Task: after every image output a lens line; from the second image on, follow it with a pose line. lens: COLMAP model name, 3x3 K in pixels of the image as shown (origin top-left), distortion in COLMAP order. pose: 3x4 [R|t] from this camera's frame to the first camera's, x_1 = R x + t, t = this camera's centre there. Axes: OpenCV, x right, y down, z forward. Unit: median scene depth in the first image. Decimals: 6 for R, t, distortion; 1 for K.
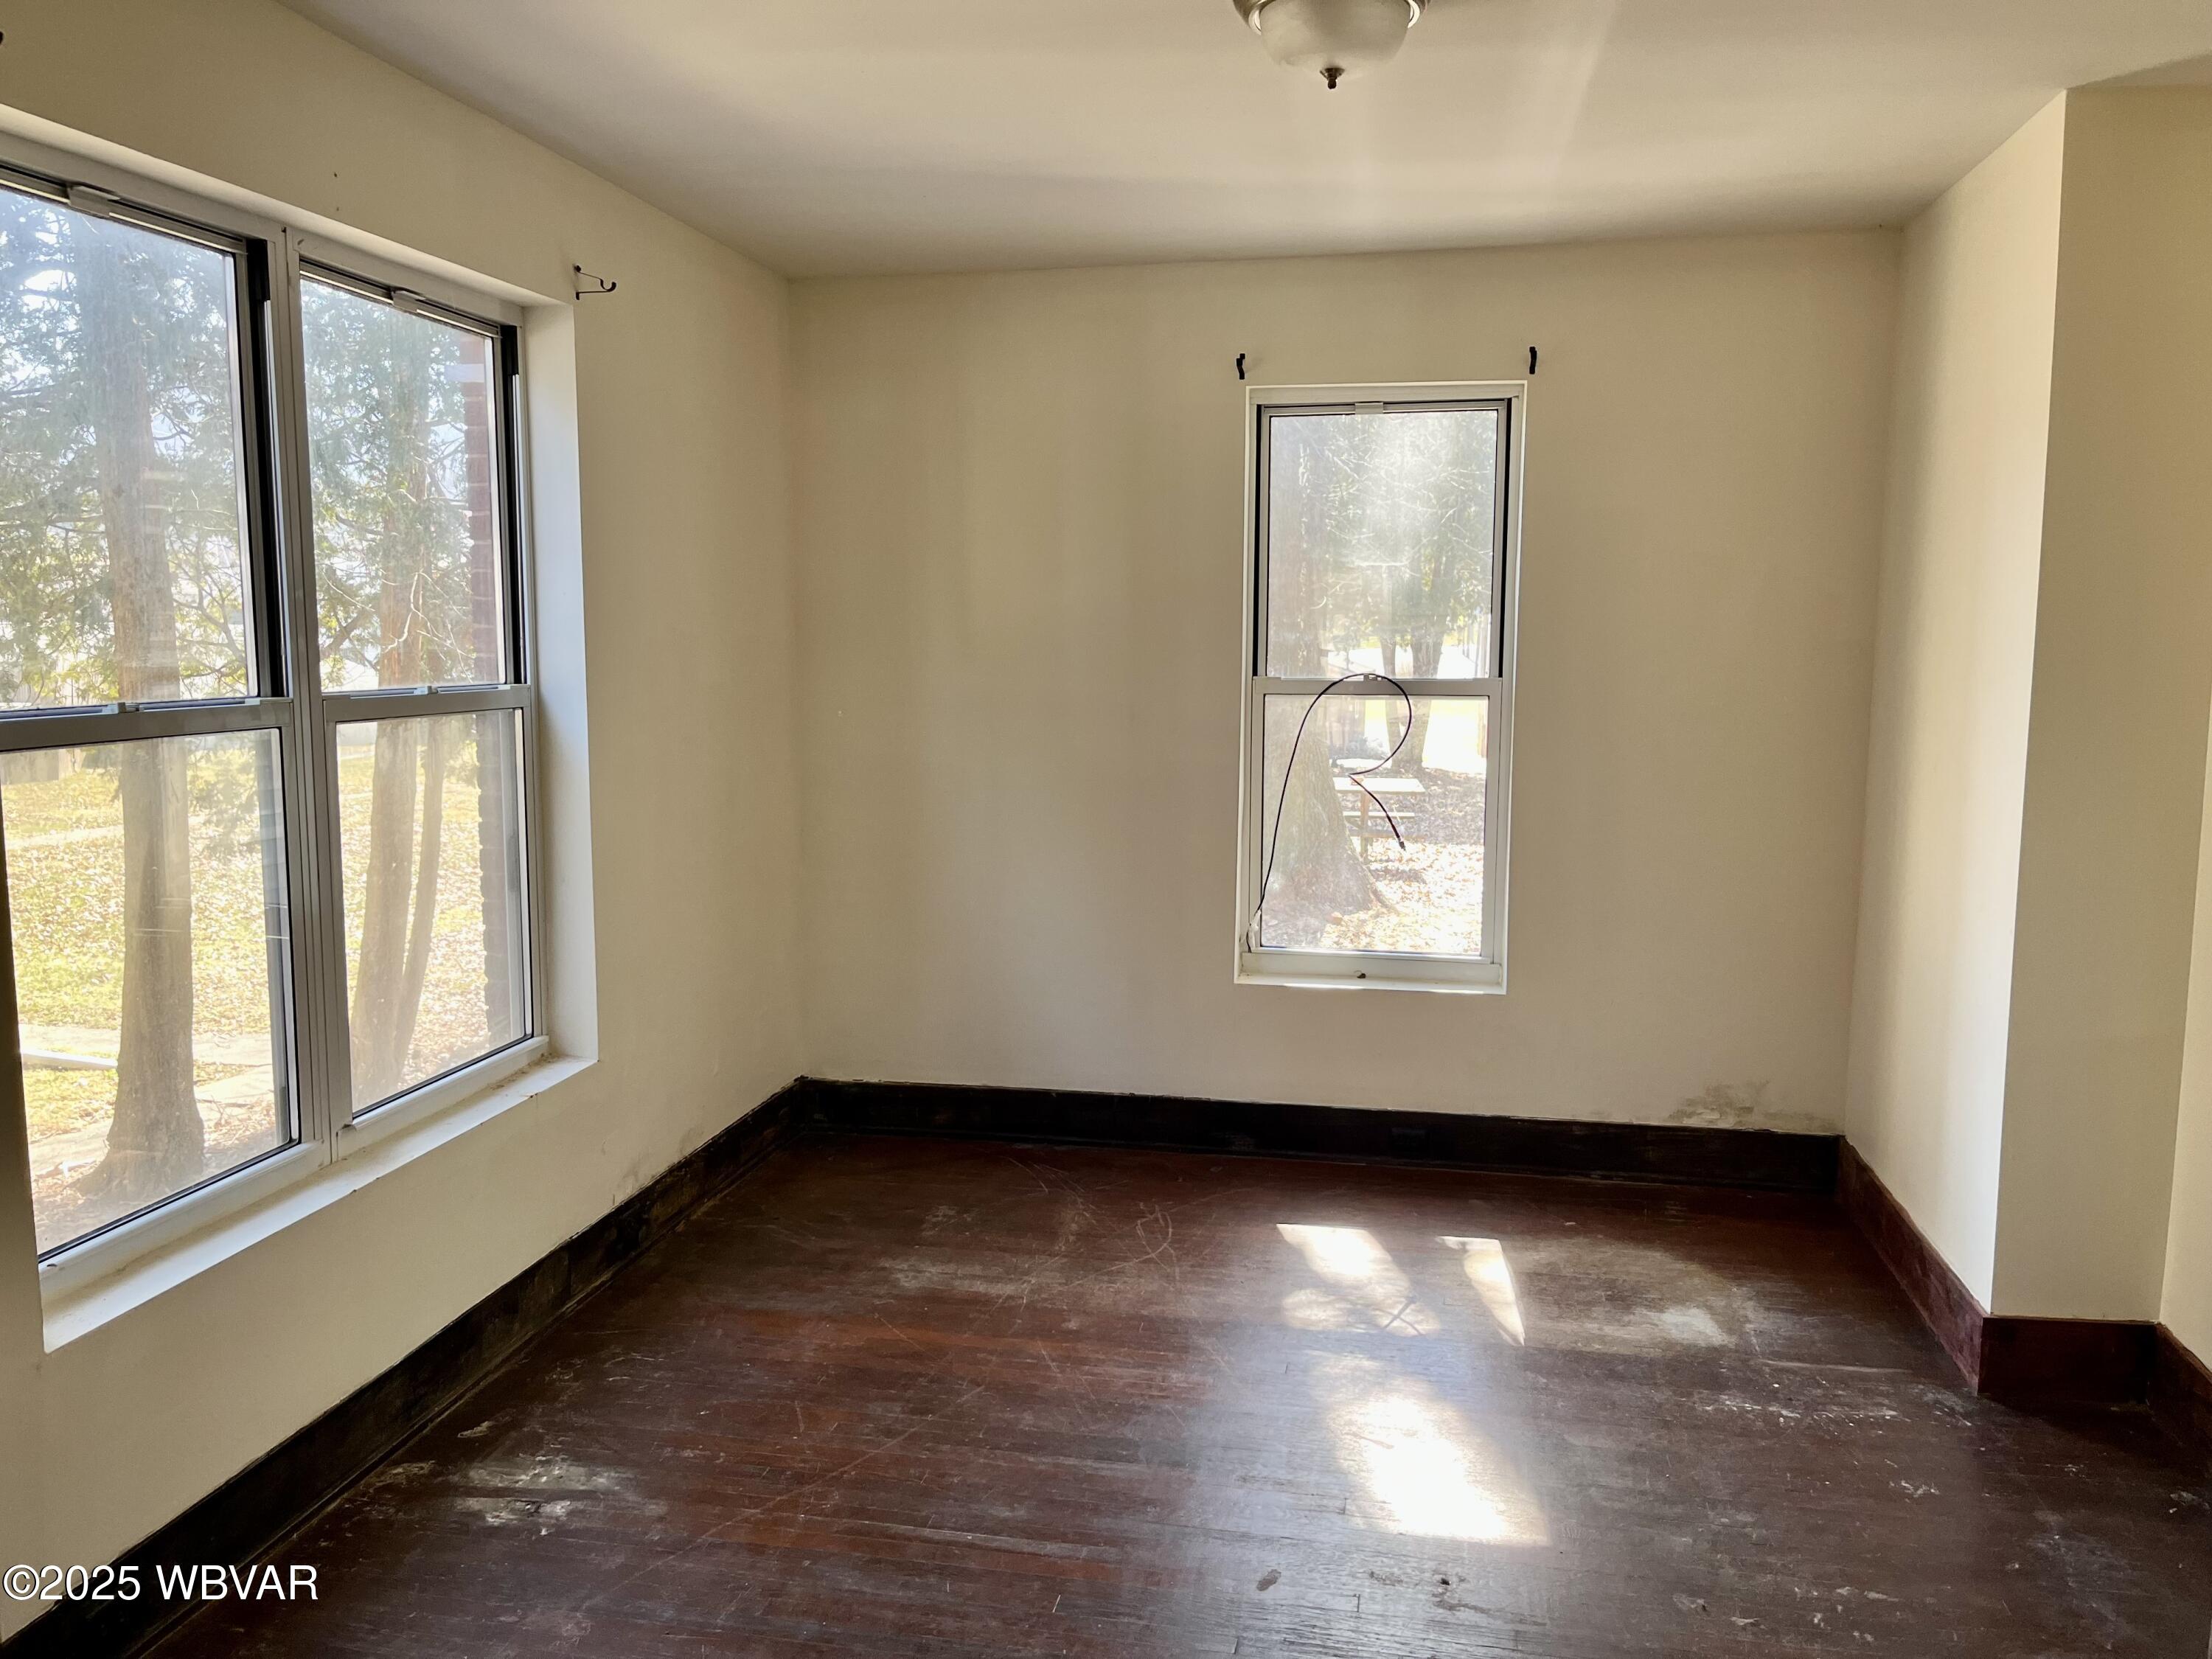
lens RADIAL K [[1674.3, 0, 1105.7], [0, 1674.3, 824.5], [0, 0, 1]] dist [0.002578, -0.032906]
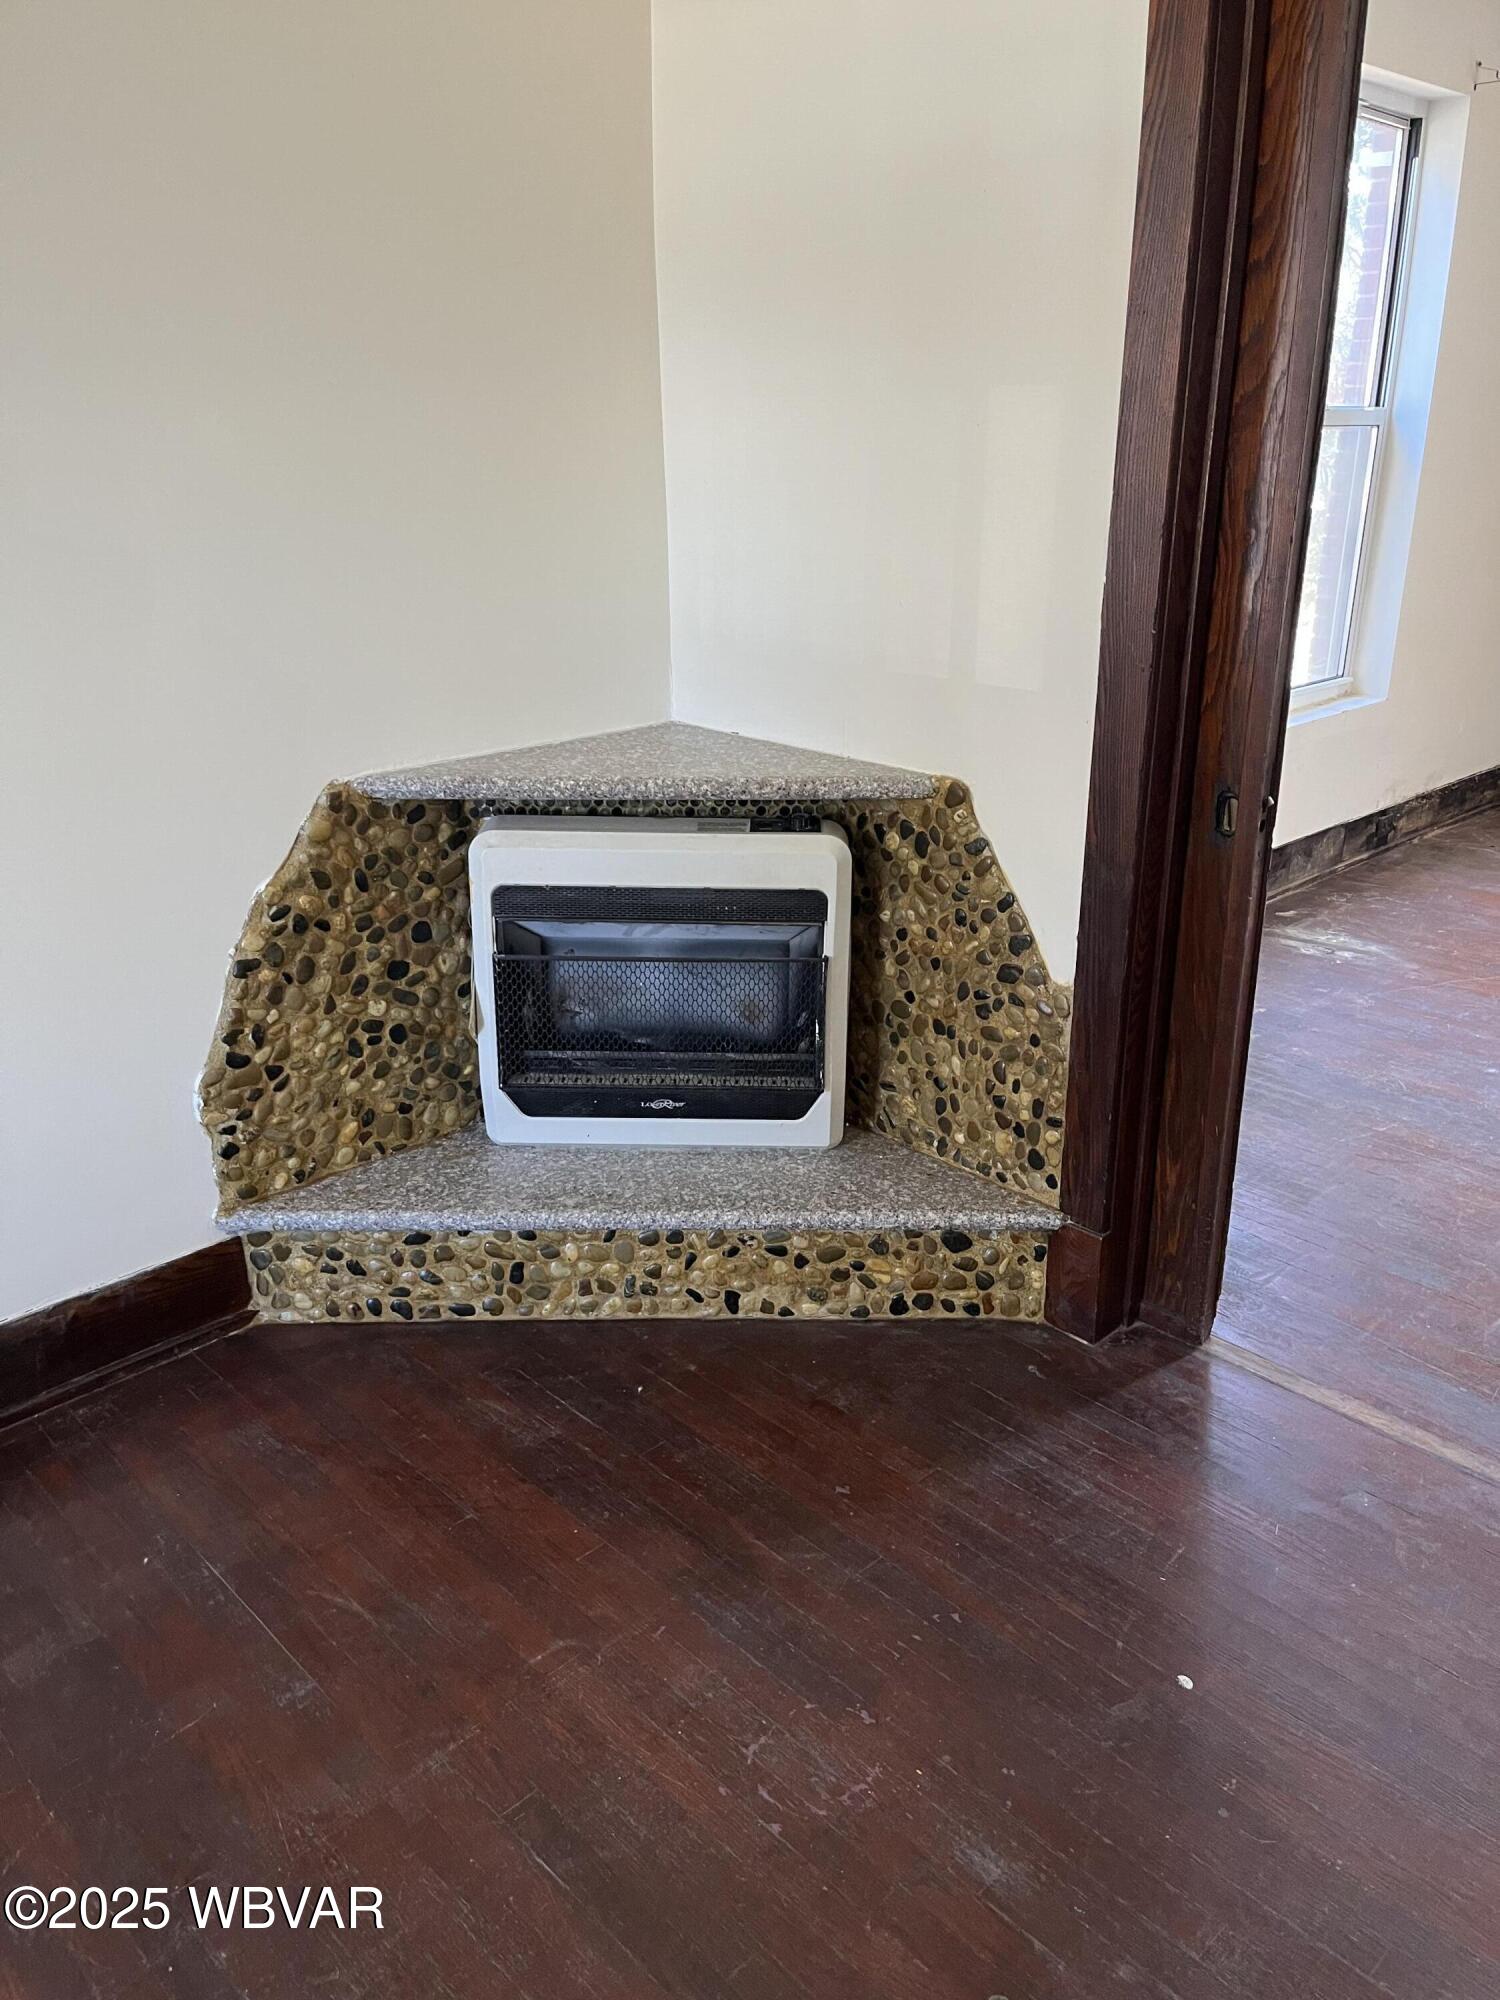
lens RADIAL K [[1513.9, 0, 757.1], [0, 1513.9, 1008.7], [0, 0, 1]] dist [0.002578, -0.032906]
pose [[0.814728, 0.206299, -0.541903, 0.003318], [-0.057776, 0.958800, 0.278145, 0.073404], [0.576957, -0.195303, 0.793081, -0.364418]]
